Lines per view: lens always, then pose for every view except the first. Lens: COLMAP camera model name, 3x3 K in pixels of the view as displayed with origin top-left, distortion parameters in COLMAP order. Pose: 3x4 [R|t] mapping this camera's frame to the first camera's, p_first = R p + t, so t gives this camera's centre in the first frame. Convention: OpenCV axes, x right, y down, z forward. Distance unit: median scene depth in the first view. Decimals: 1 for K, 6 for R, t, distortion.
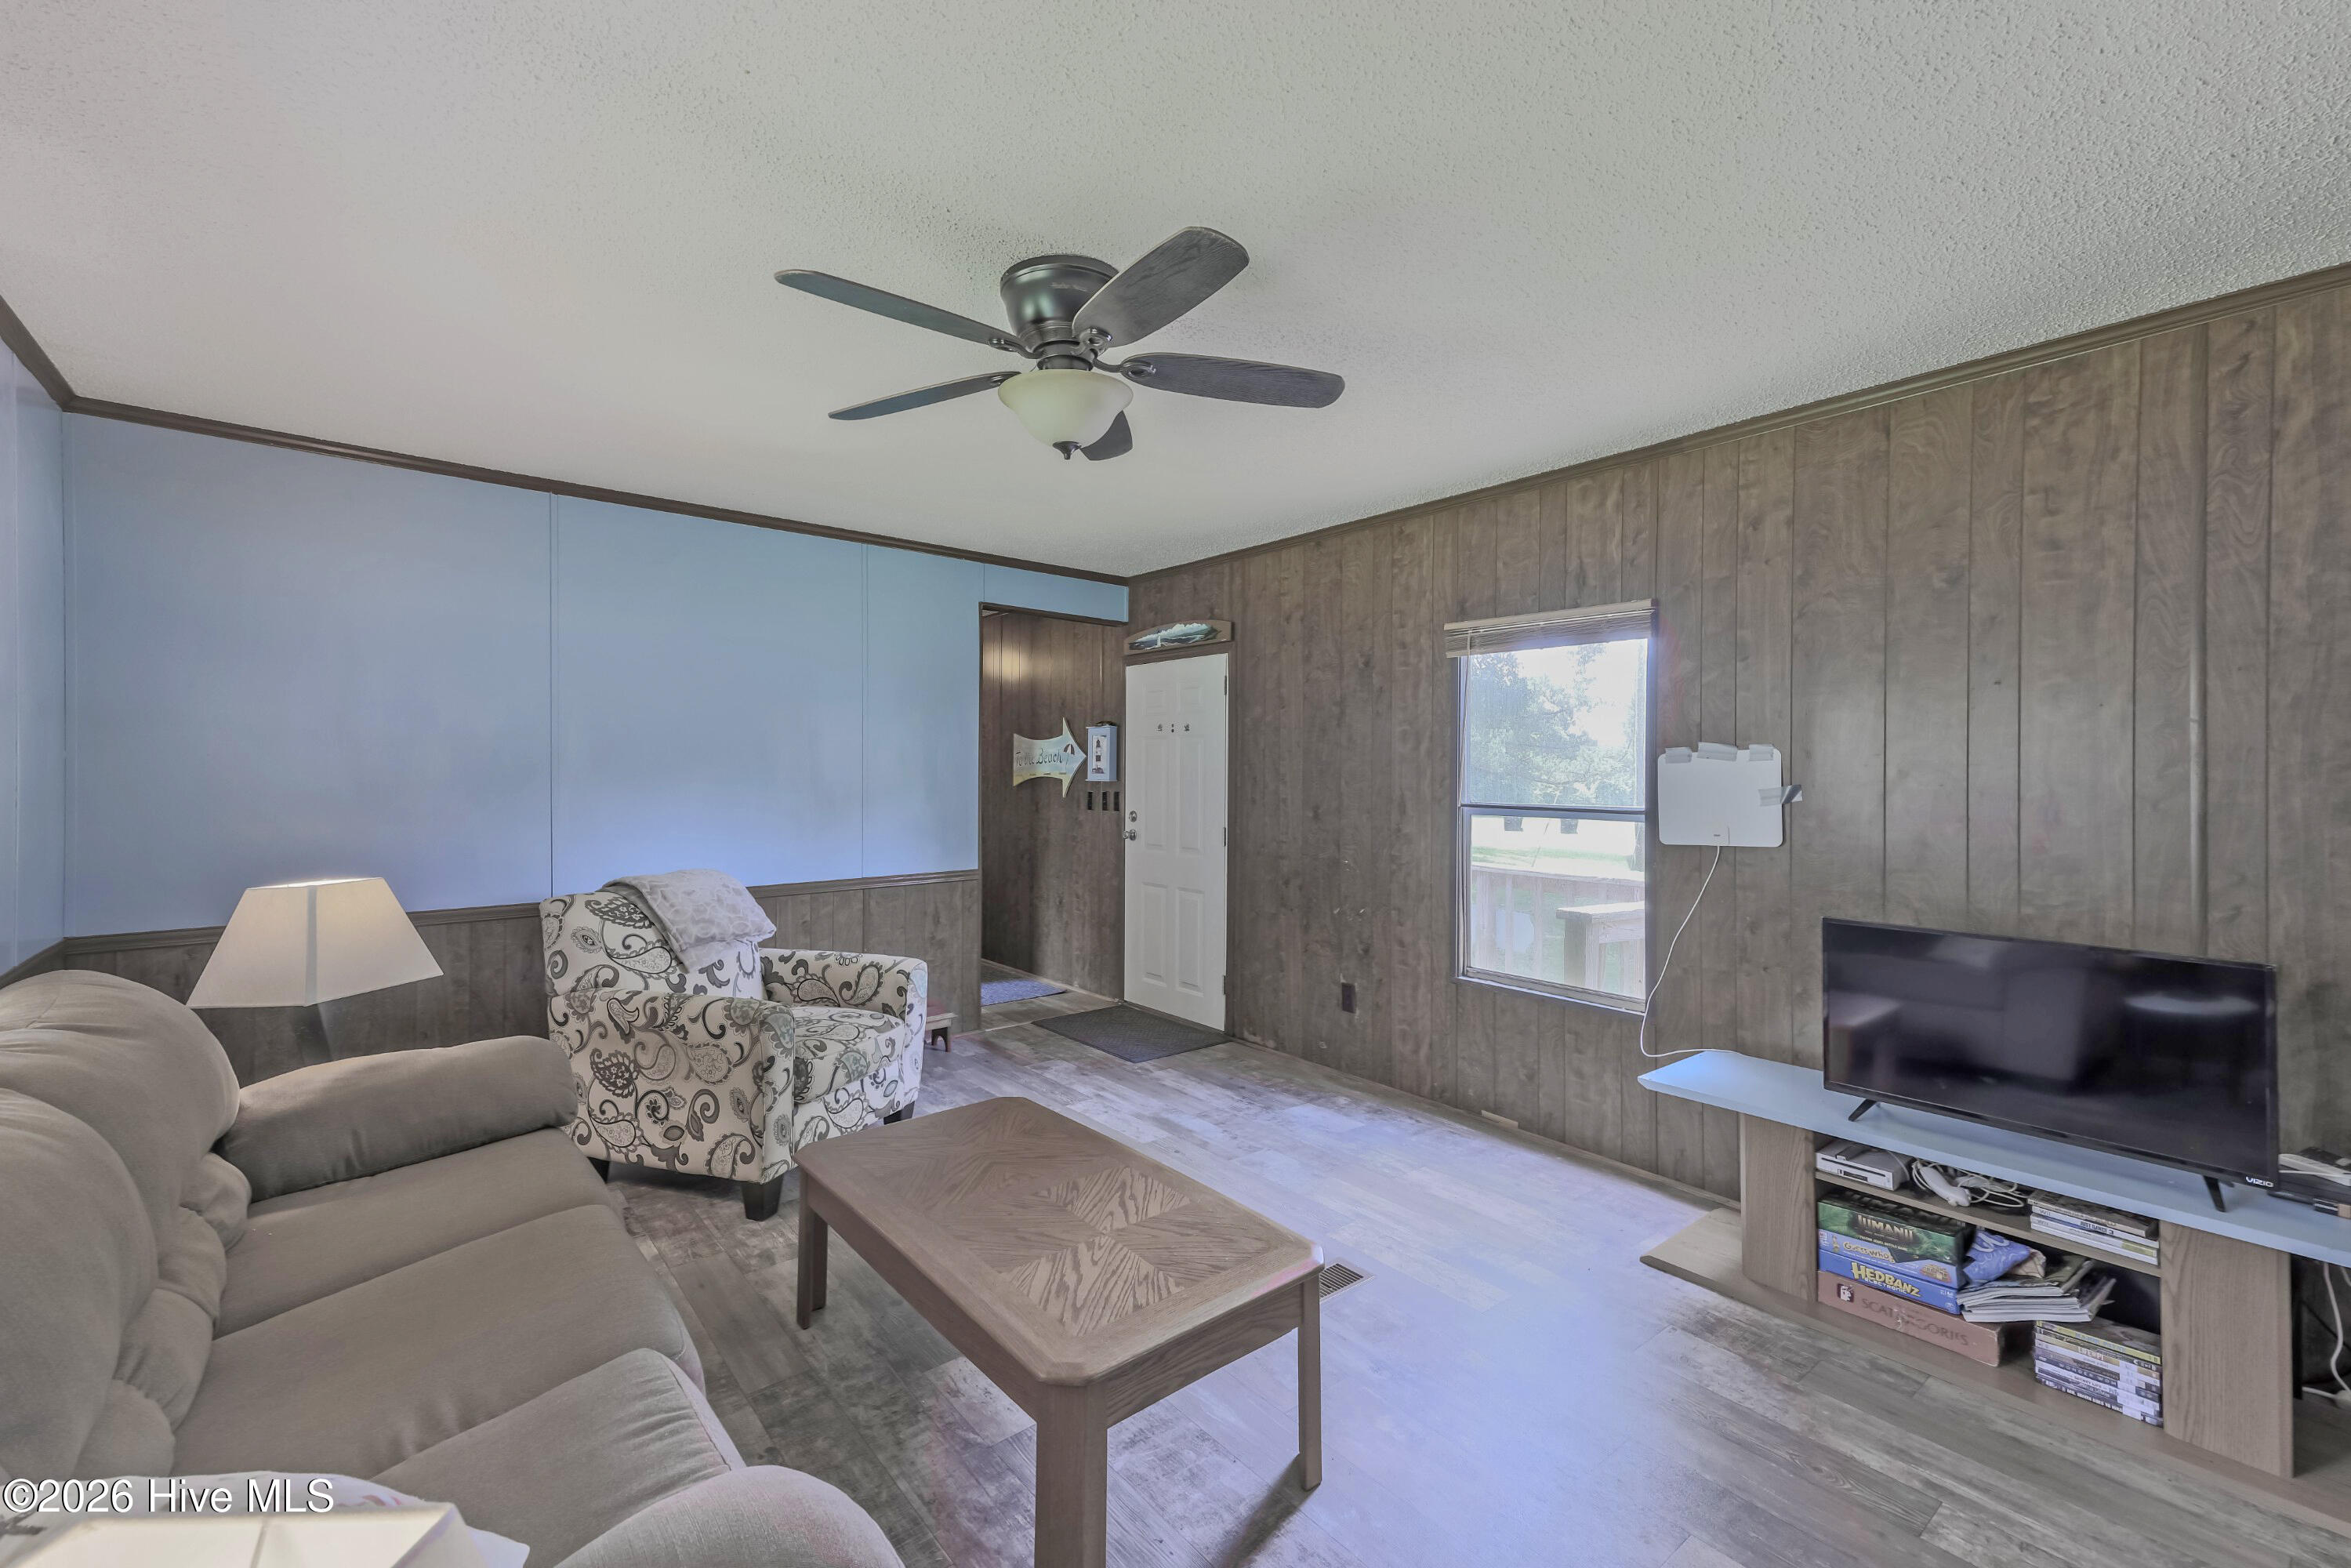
lens RADIAL K [[940.5, 0, 1175.5], [0, 940.5, 784.0], [0, 0, 1]] dist [-0.014493, -0.000111]
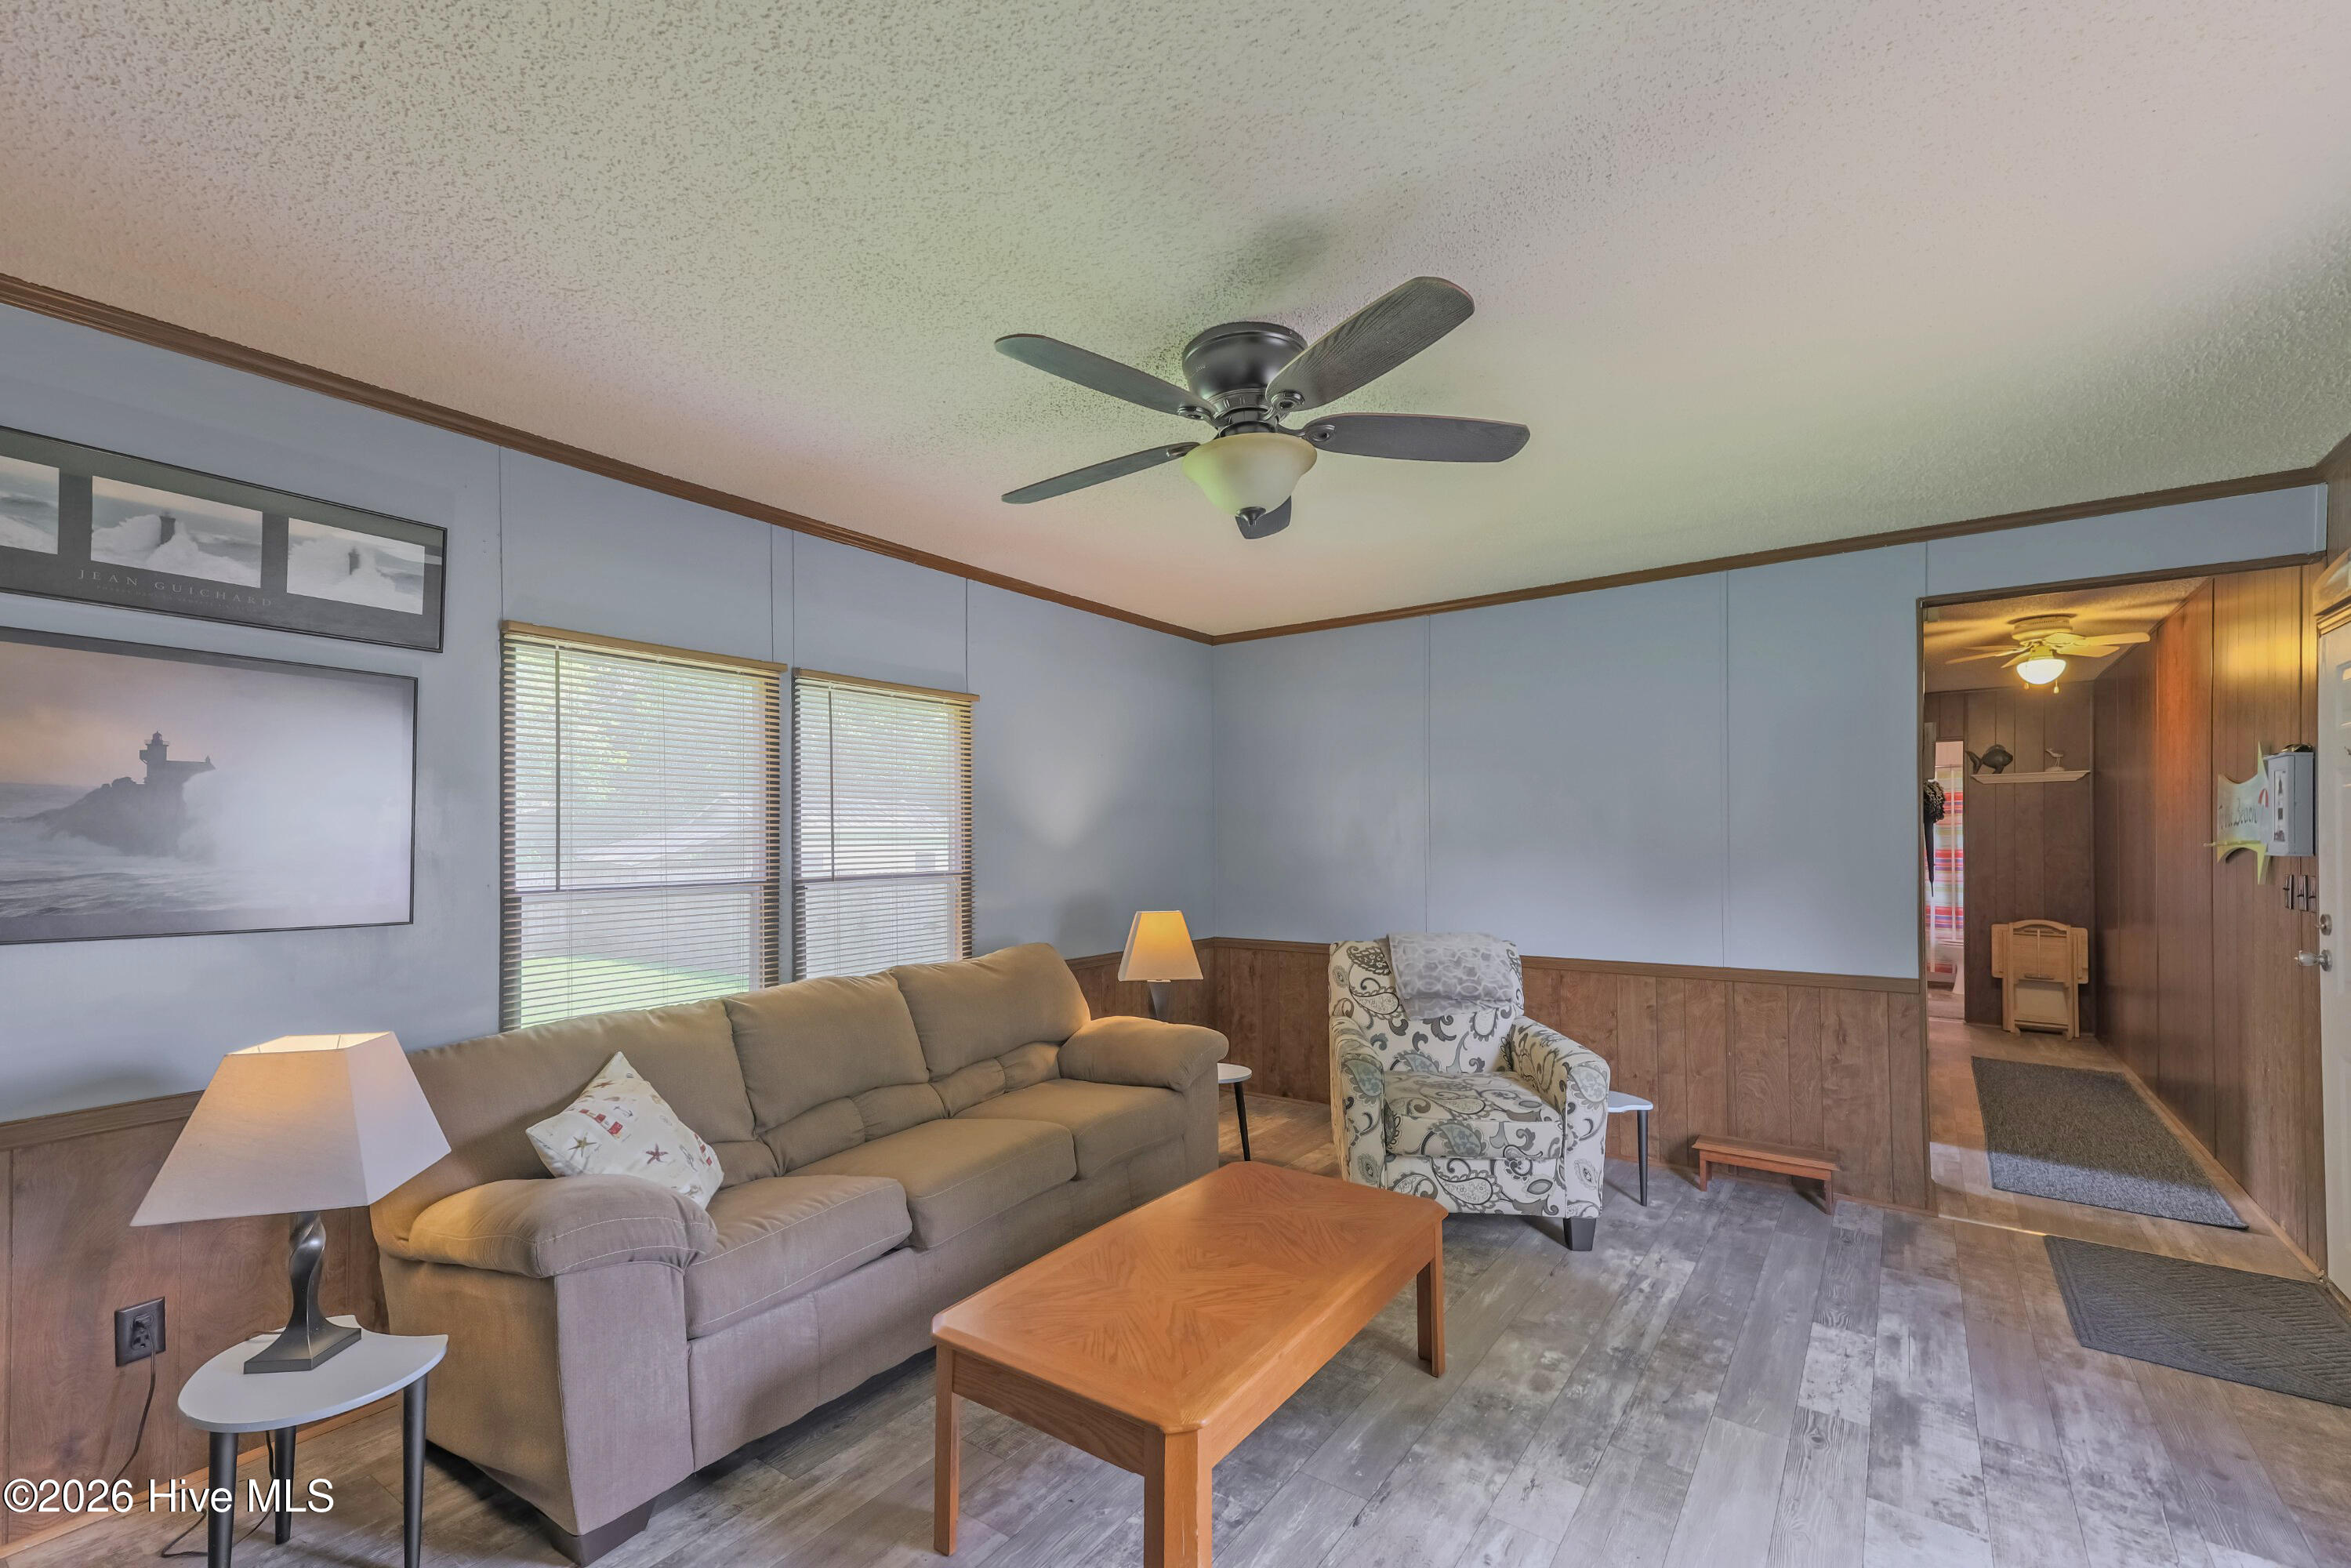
lens RADIAL K [[986.5, 0, 1178.9], [0, 986.5, 844.5], [0, 0, 1]] dist [0.002079, 0.000078]
pose [[0.248269, -0.003488, -0.968685, 0.515879], [-0.008407, 0.999948, -0.005755, -0.000343], [0.968655, 0.009572, 0.248226, 0.399237]]
